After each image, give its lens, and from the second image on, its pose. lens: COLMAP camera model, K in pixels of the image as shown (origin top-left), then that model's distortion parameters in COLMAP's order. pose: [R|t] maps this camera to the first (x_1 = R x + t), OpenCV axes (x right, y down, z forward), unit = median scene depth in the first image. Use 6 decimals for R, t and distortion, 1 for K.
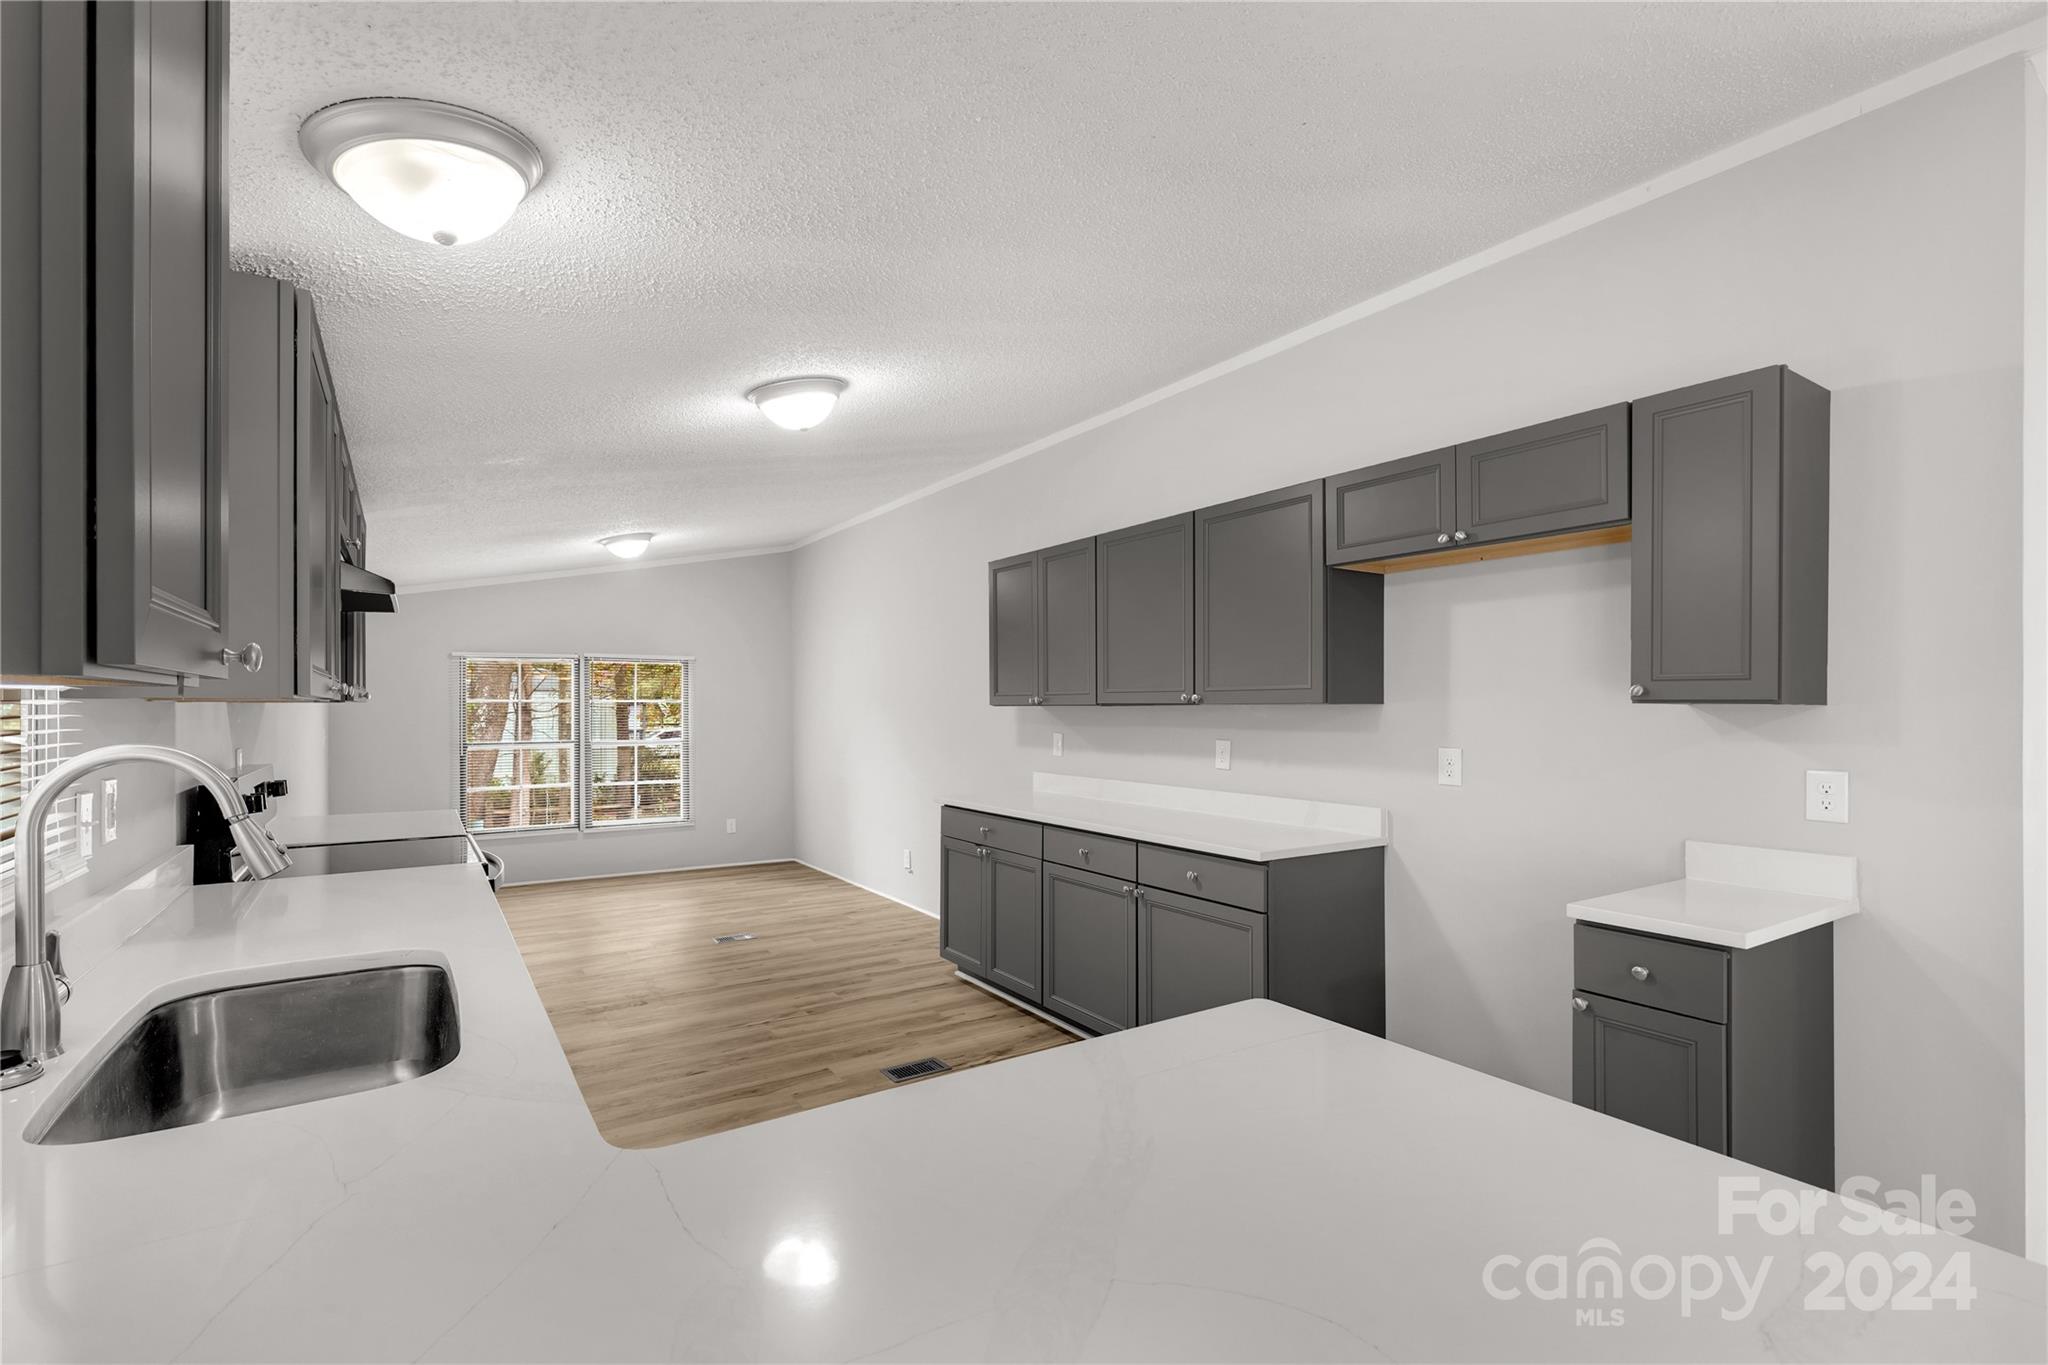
lens RADIAL K [[925.7, 0, 1022.2], [0, 925.7, 705.2], [0, 0, 1]] dist [0.003977, 0.000440]
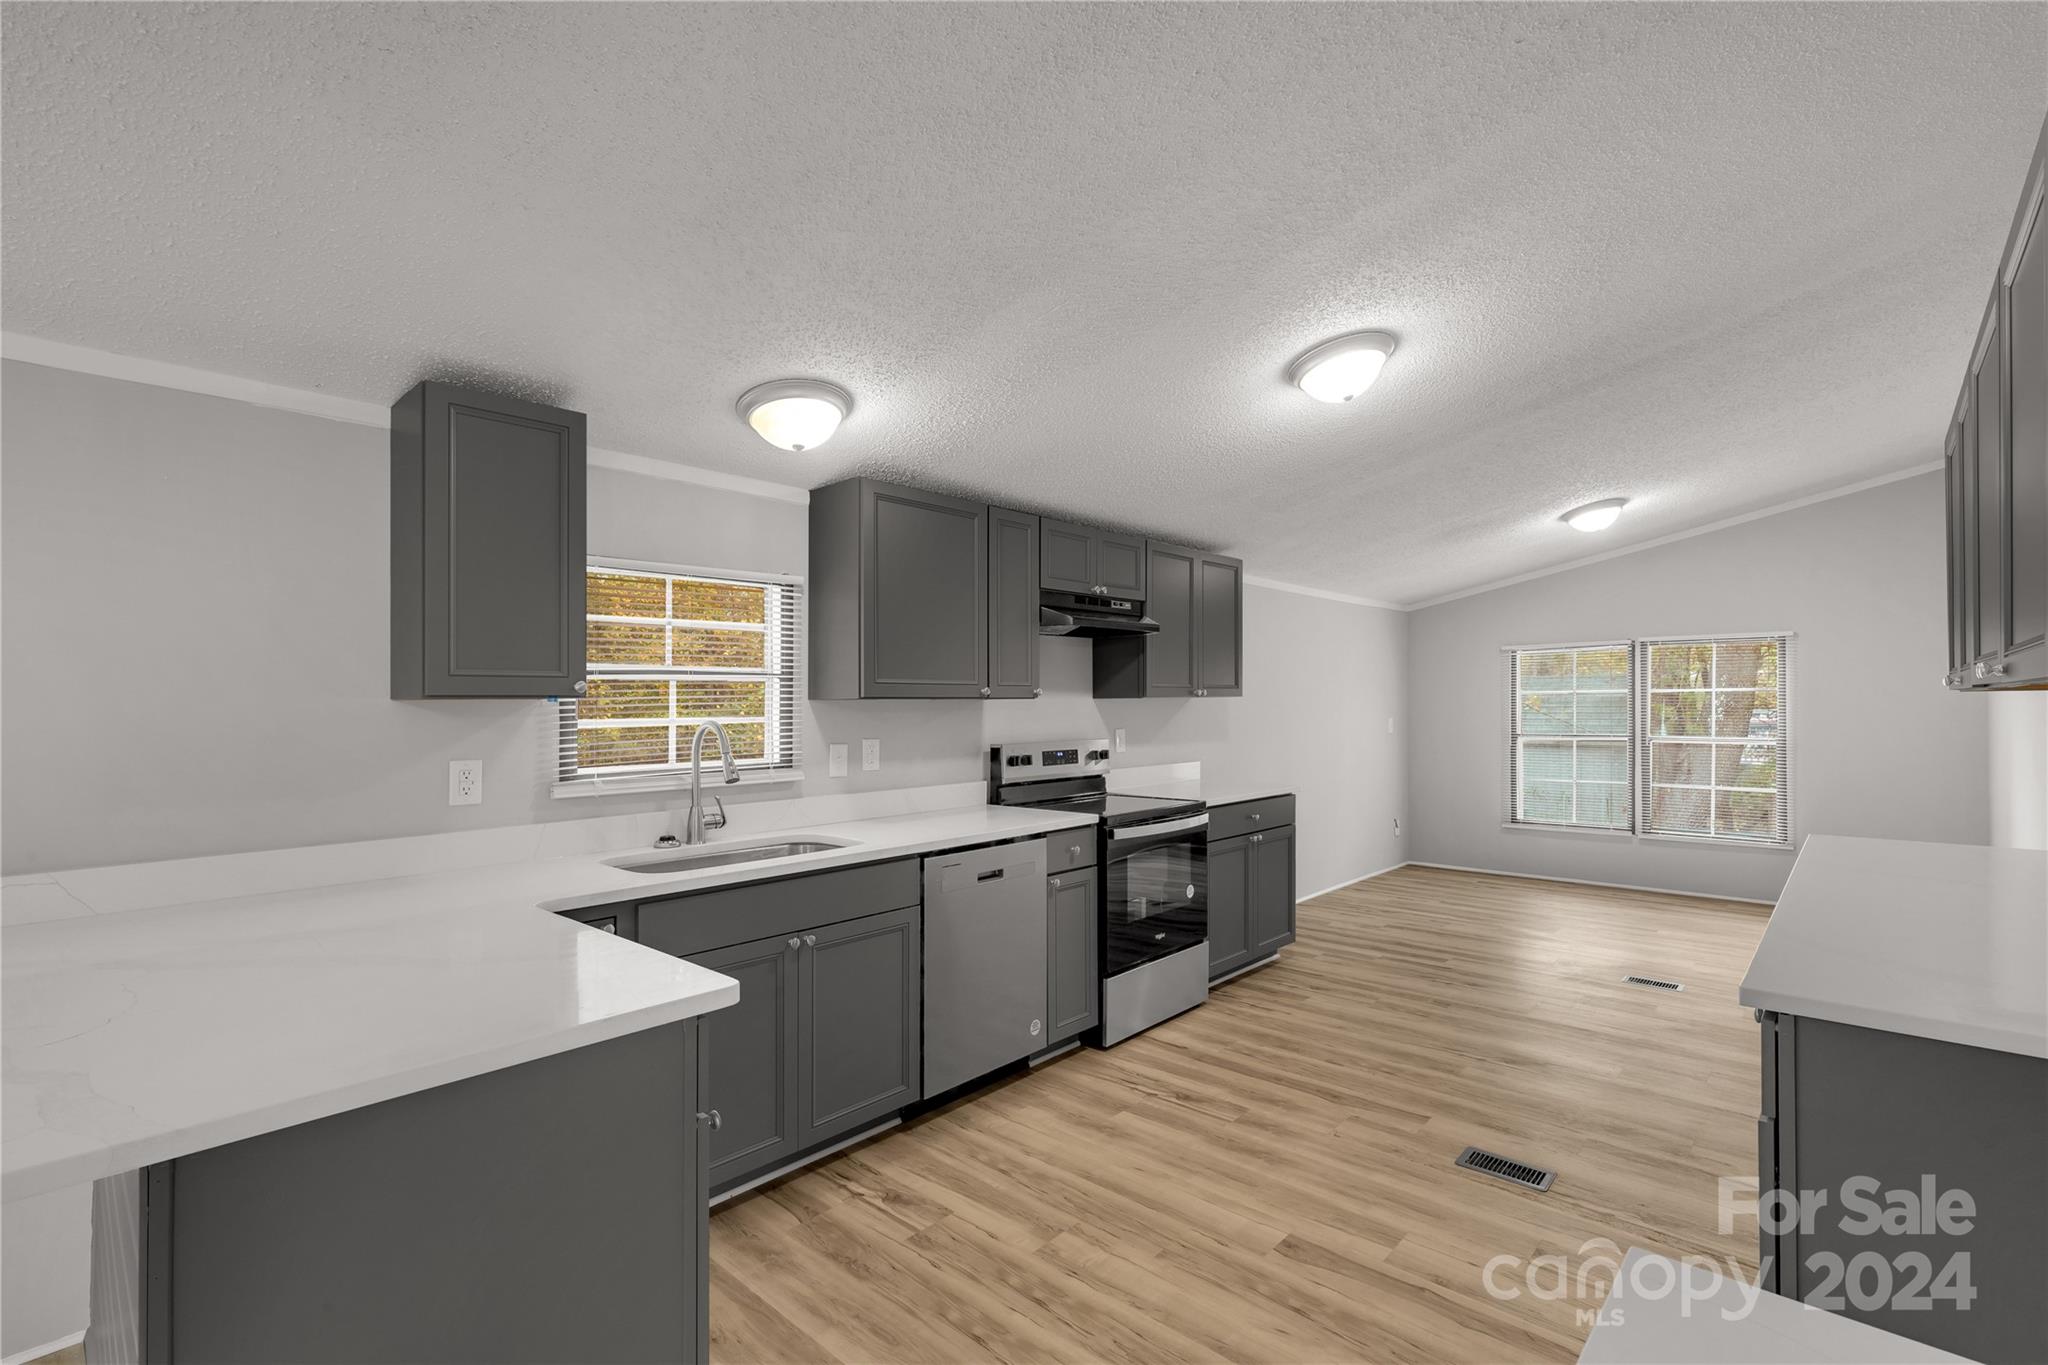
lens RADIAL K [[925.7, 0, 1022.2], [0, 925.7, 705.2], [0, 0, 1]] dist [0.003977, 0.000440]
pose [[0.240026, 0.003777, -0.970759, 0.471321], [0.007149, 0.999958, 0.005659, 0.000046], [0.970740, -0.008298, 0.239989, 0.374406]]
